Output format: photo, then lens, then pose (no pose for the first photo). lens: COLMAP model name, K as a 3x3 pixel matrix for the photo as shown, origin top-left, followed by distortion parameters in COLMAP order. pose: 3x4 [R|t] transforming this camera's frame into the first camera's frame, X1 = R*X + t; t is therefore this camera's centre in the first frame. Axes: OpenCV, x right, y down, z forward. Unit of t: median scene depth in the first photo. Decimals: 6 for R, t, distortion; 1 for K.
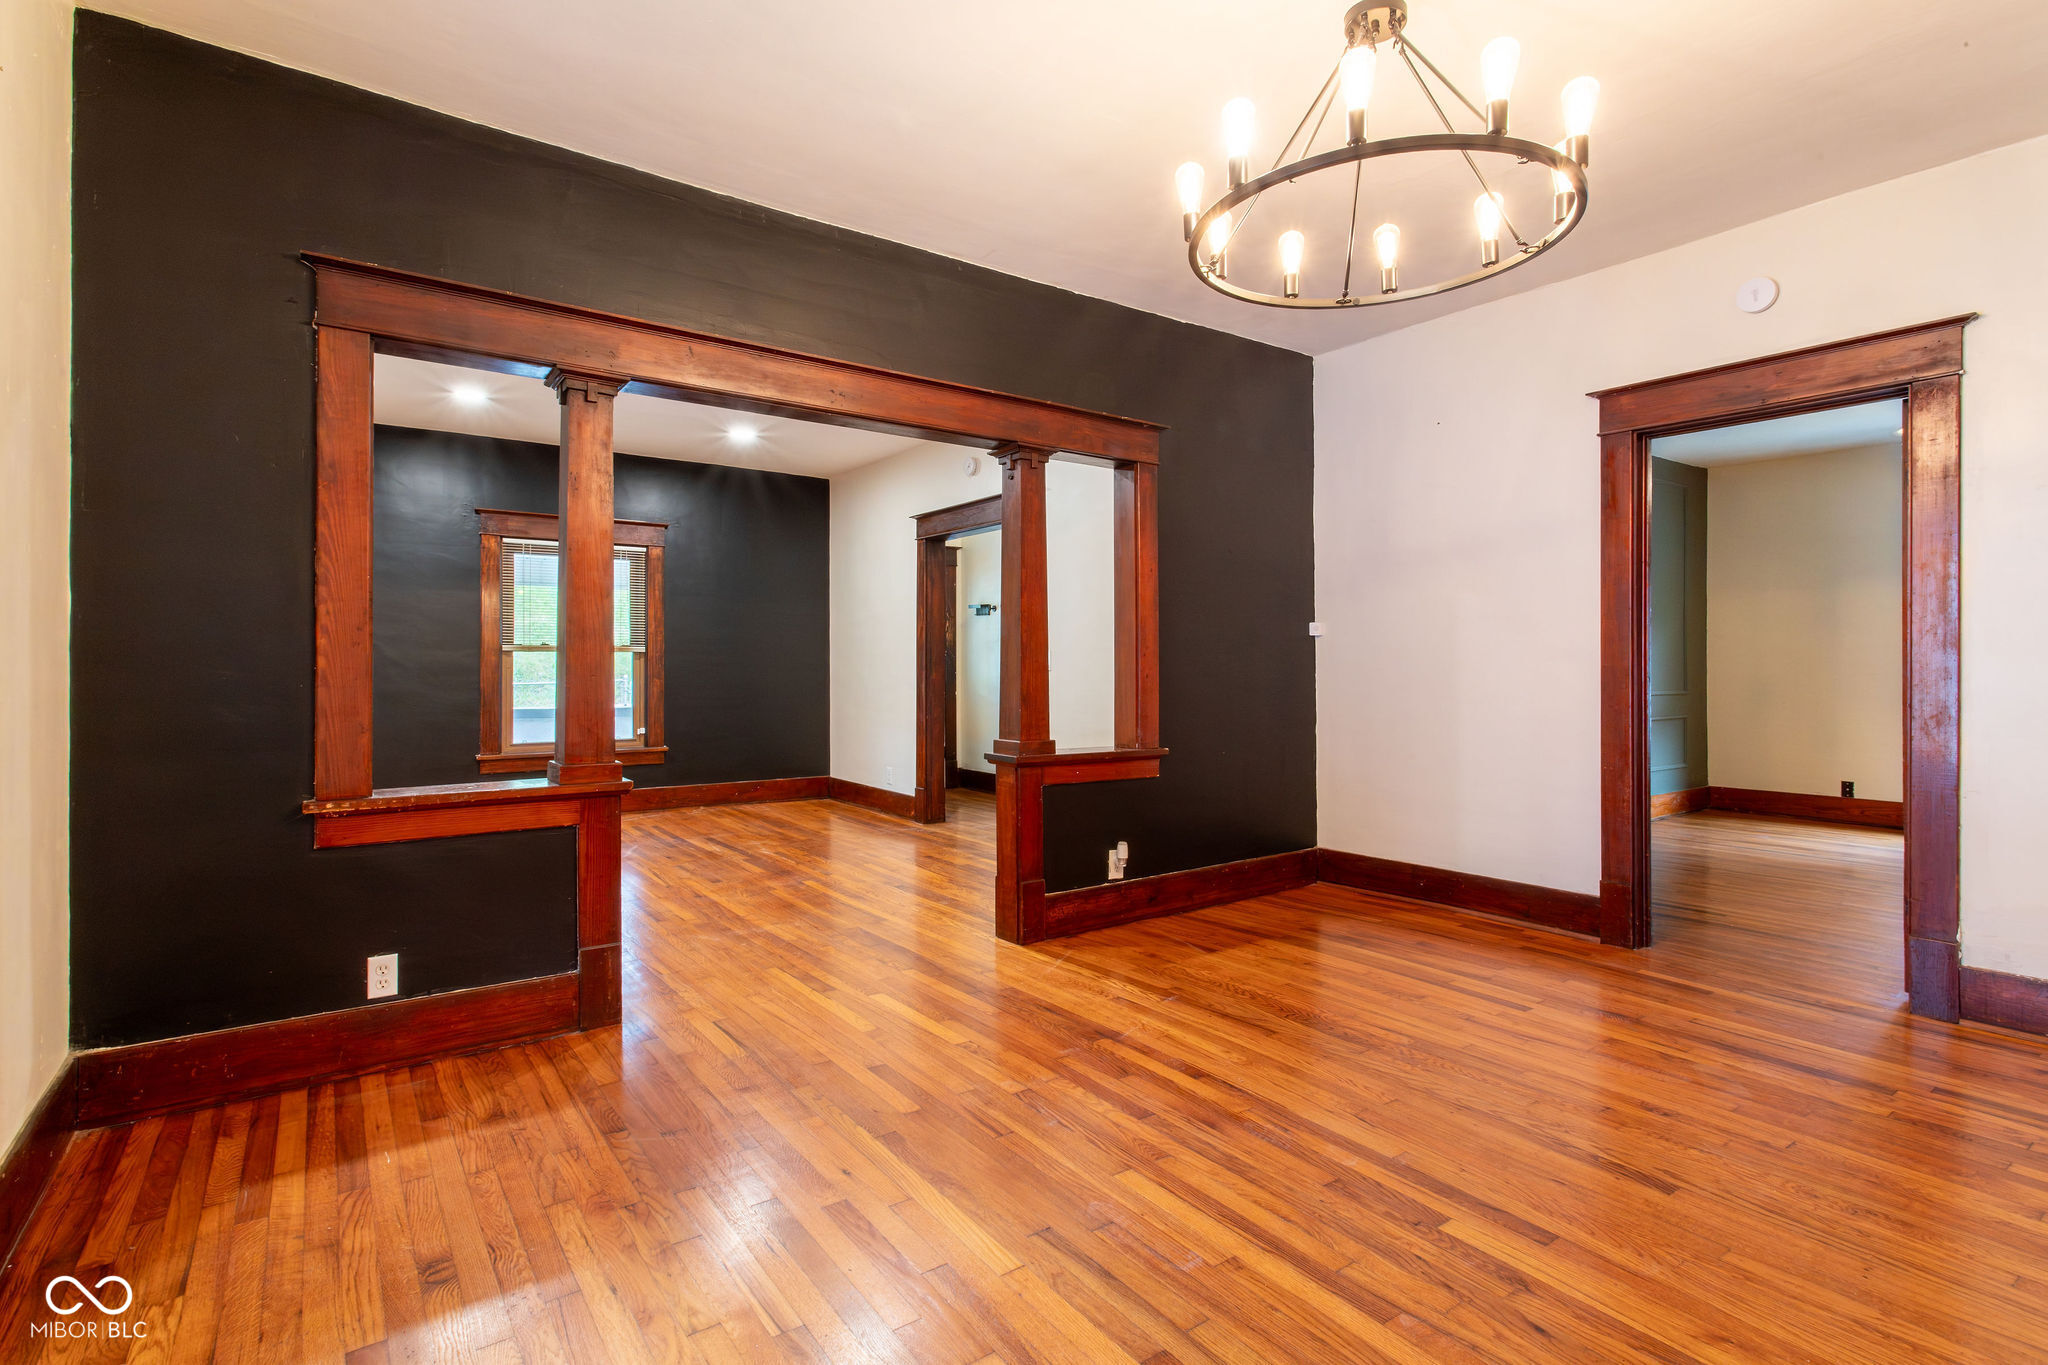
lens RADIAL K [[986.0, 0, 1032.5], [0, 986.0, 675.3], [0, 0, 1]] dist [0.002538, 0.000568]
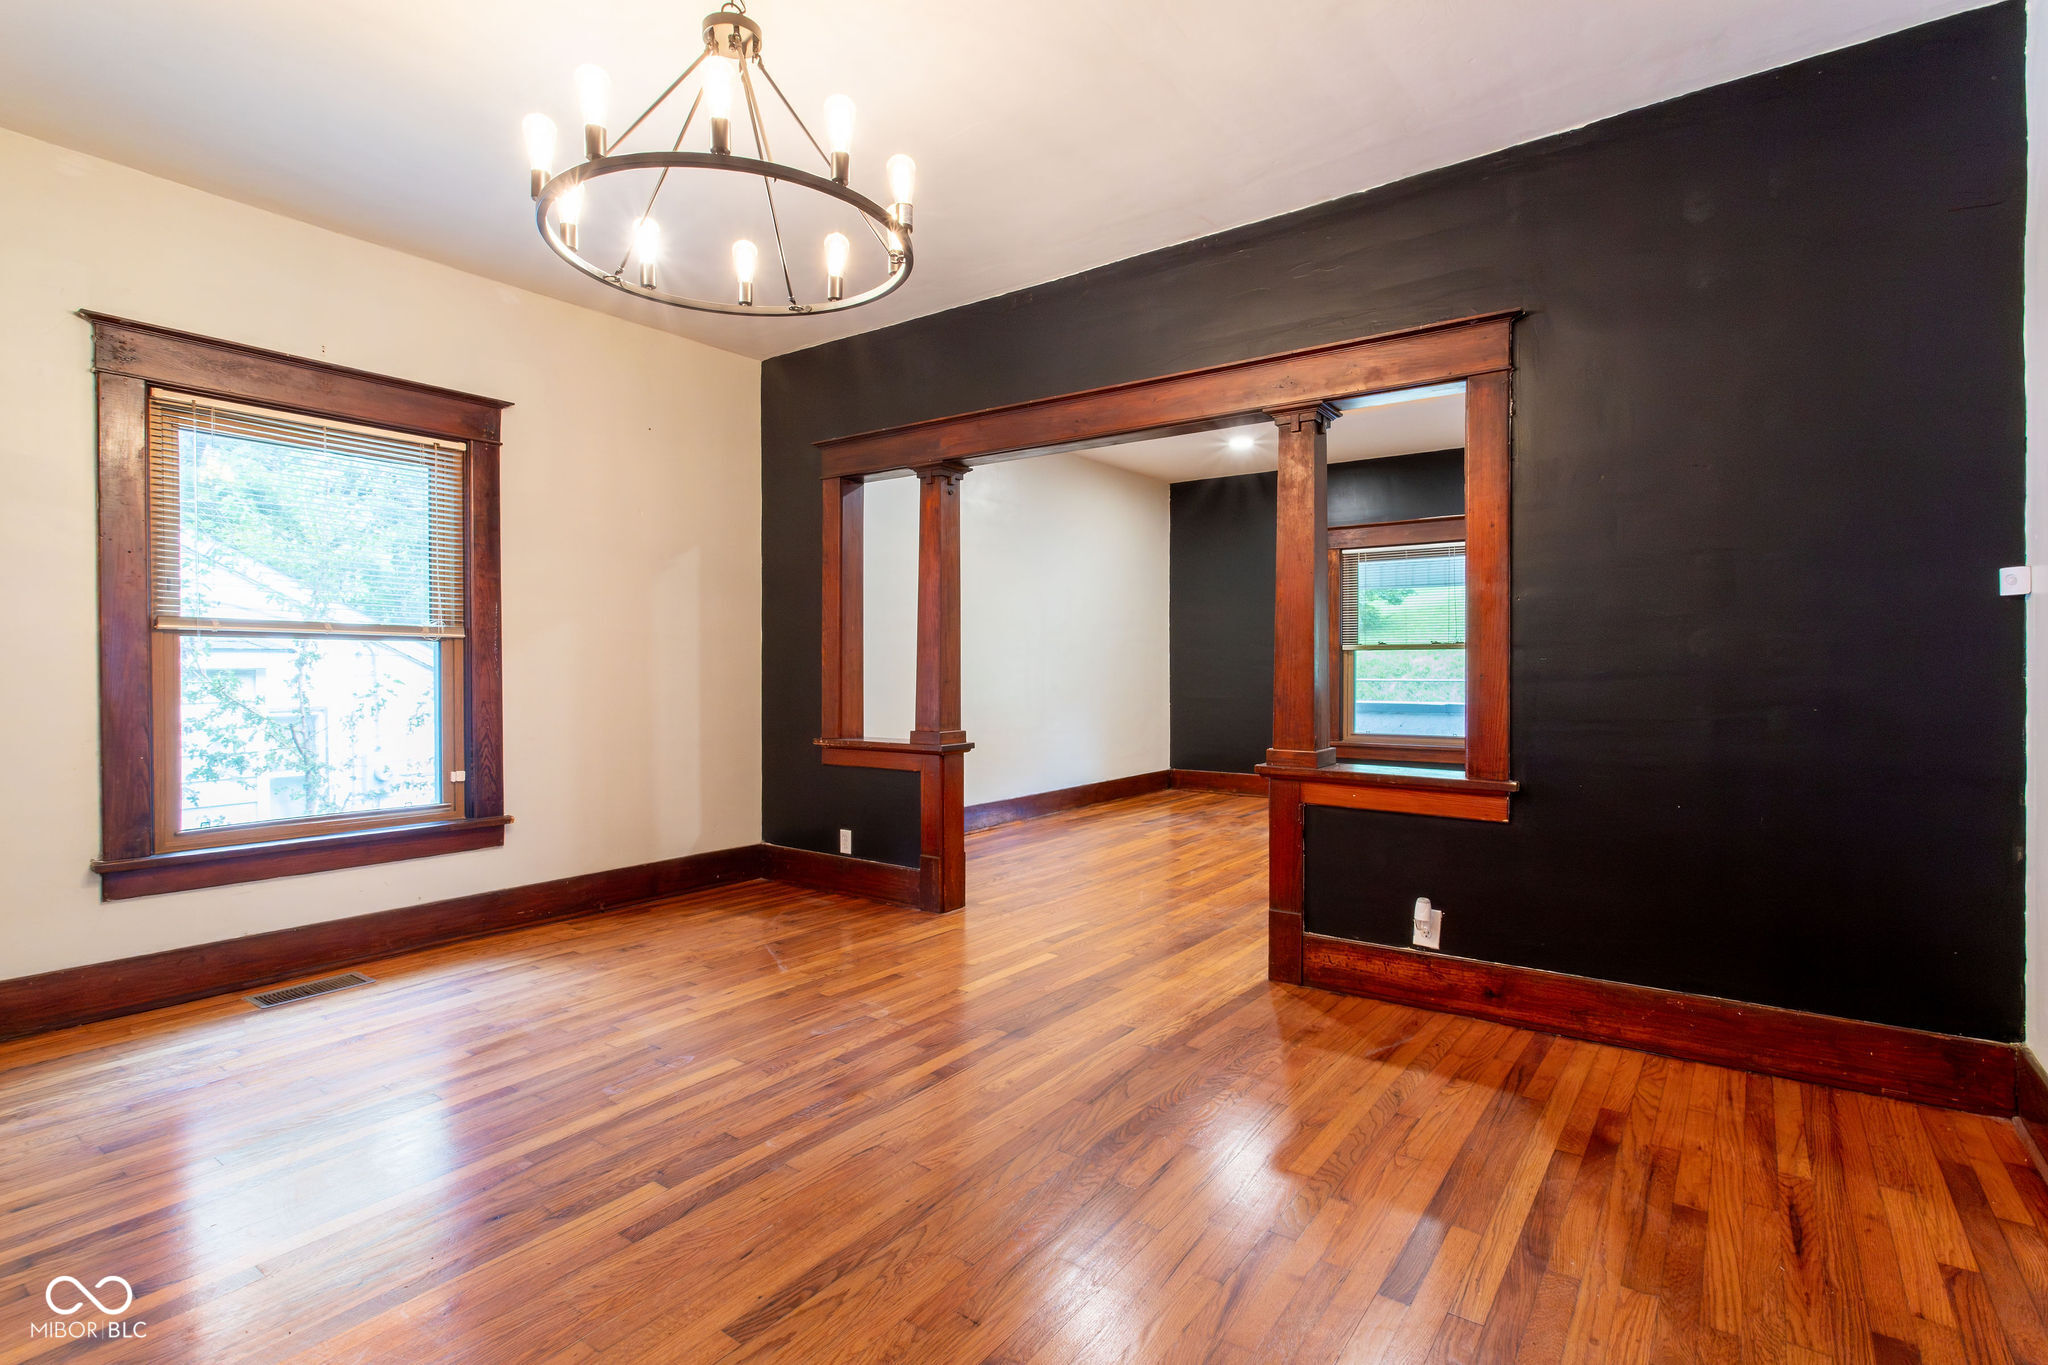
lens RADIAL K [[1004.3, 0, 1025.6], [0, 1004.3, 690.2], [0, 0, 1]] dist [-0.000104, 0.001228]
pose [[0.302167, 0.022085, -0.952999, 1.013800], [-0.004196, 0.999753, 0.021838, -0.005565], [0.953246, -0.002600, 0.302185, 0.679210]]
